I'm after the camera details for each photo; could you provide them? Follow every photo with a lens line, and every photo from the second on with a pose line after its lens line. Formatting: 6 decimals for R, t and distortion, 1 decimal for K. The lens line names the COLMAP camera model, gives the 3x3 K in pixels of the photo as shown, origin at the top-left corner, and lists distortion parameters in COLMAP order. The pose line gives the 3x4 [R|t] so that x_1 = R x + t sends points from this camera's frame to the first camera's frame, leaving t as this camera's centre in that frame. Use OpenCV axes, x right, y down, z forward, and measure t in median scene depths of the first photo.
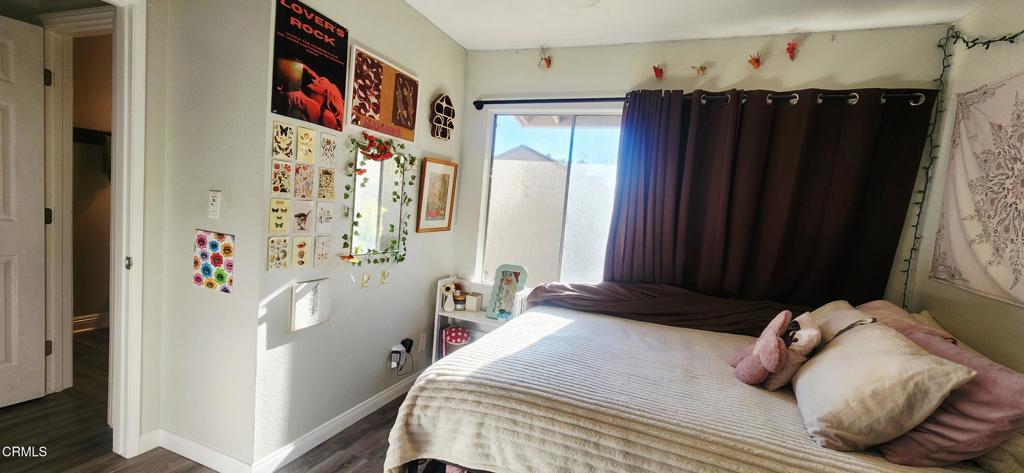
lens RADIAL K [[433.6, 0, 513.9], [0, 433.6, 237.9], [0, 0, 1]] dist [0.003164, -0.001292]
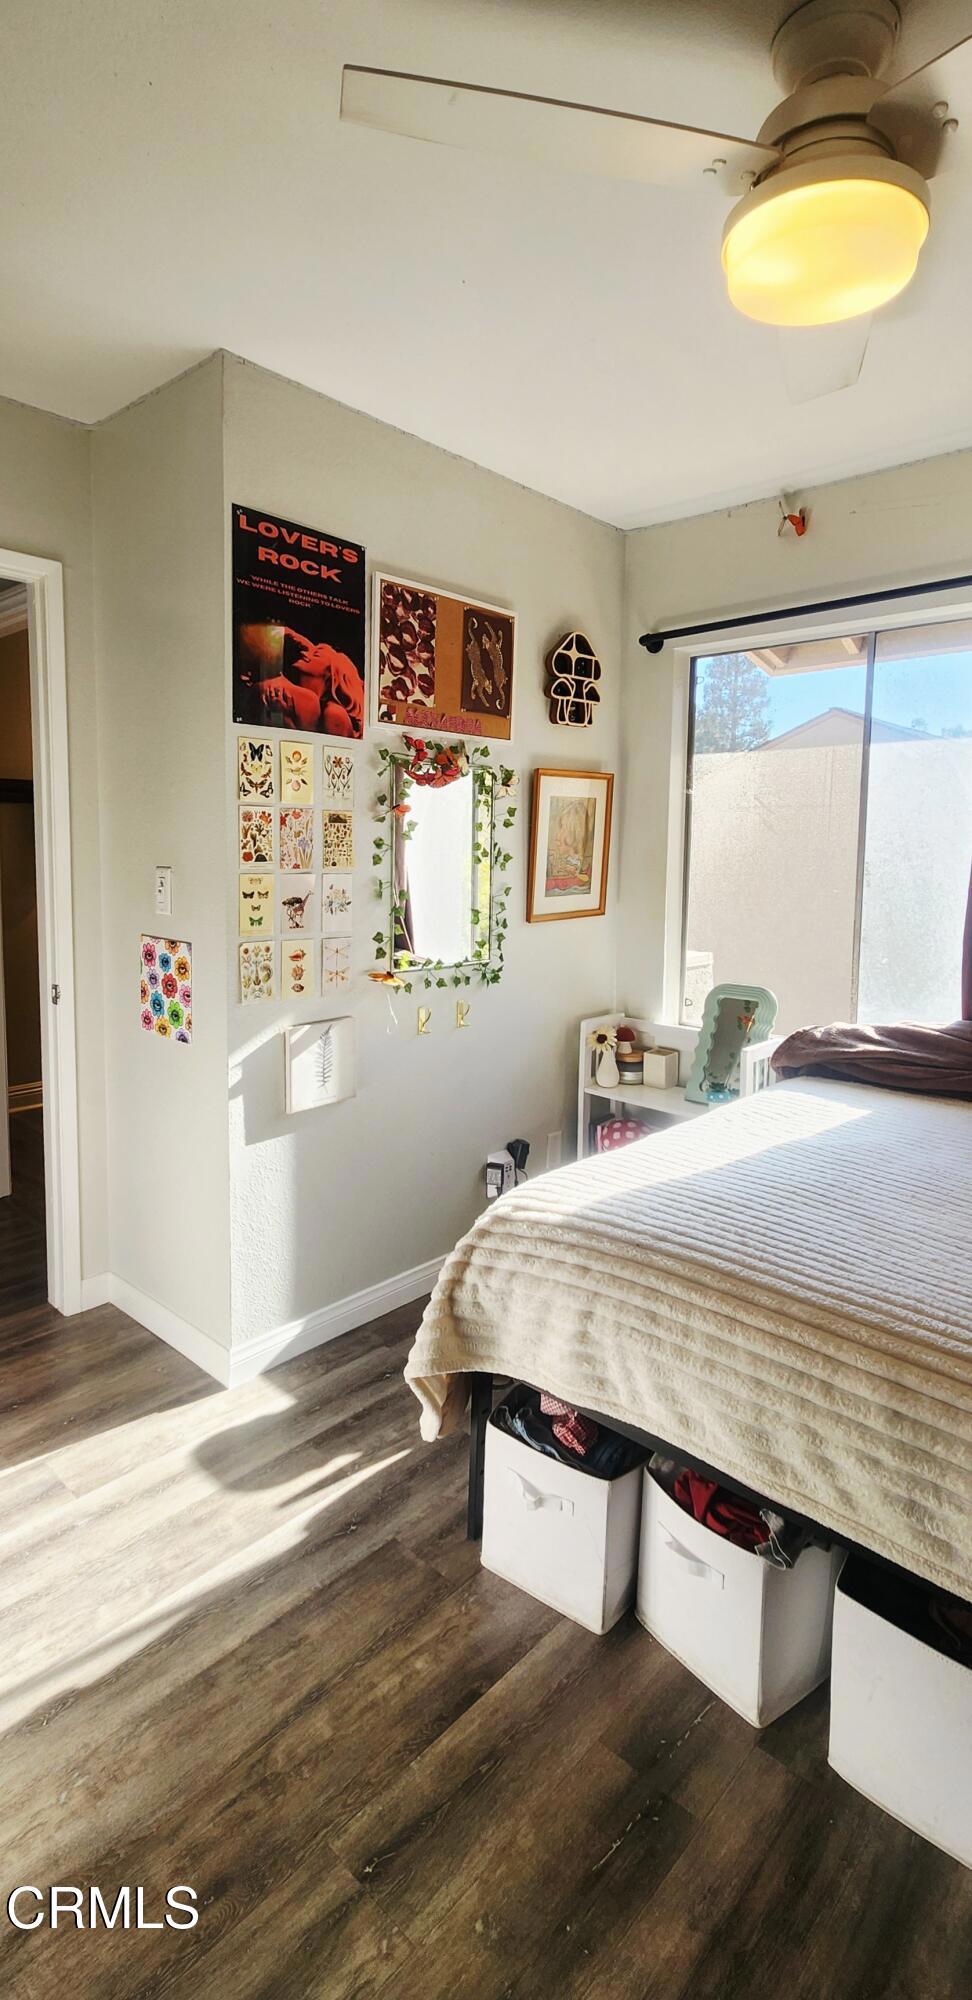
lens RADIAL K [[940.9, 0, 459.9], [0, 940.9, 916.9], [0, 0, 1]] dist [0.000589, -0.000992]
pose [[0.925511, -0.048168, -0.375645, 0.144346], [0.041928, 0.998813, -0.024773, 0.005639], [0.376392, 0.007178, 0.926433, -0.017871]]
